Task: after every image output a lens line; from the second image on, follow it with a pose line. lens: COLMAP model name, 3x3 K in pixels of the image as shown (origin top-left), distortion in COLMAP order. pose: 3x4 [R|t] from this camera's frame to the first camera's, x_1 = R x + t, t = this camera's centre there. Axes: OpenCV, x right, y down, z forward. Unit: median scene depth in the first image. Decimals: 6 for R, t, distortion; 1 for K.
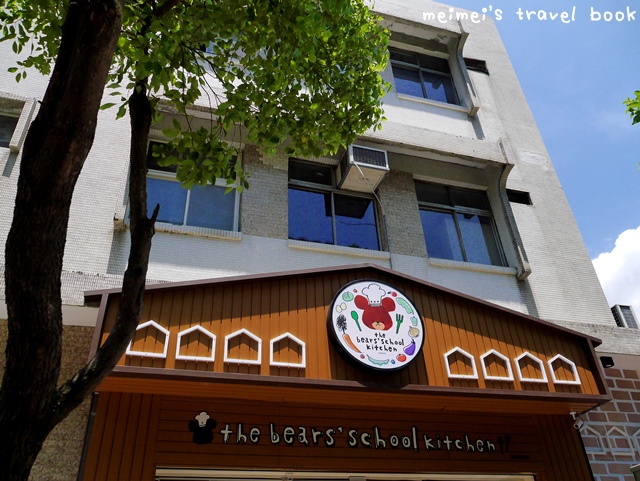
lens RADIAL K [[527.1, 0, 319.0], [0, 527.1, 242.0], [0, 0, 1]] dist [-0.030497, 0.004697]
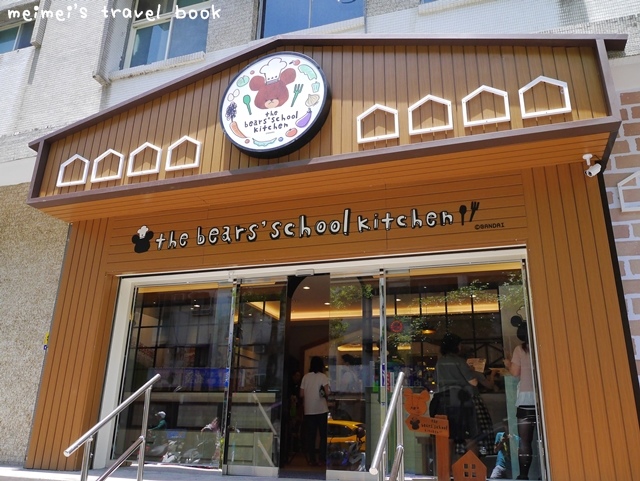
lens RADIAL K [[527.1, 0, 317.5], [0, 527.1, 243.0], [0, 0, 1]] dist [-0.030497, 0.004697]
pose [[0.827398, -0.131658, -0.545966, 0.627504], [0.274342, 0.943005, 0.188355, 0.236332], [0.490051, -0.305626, 0.816360, 0.260249]]
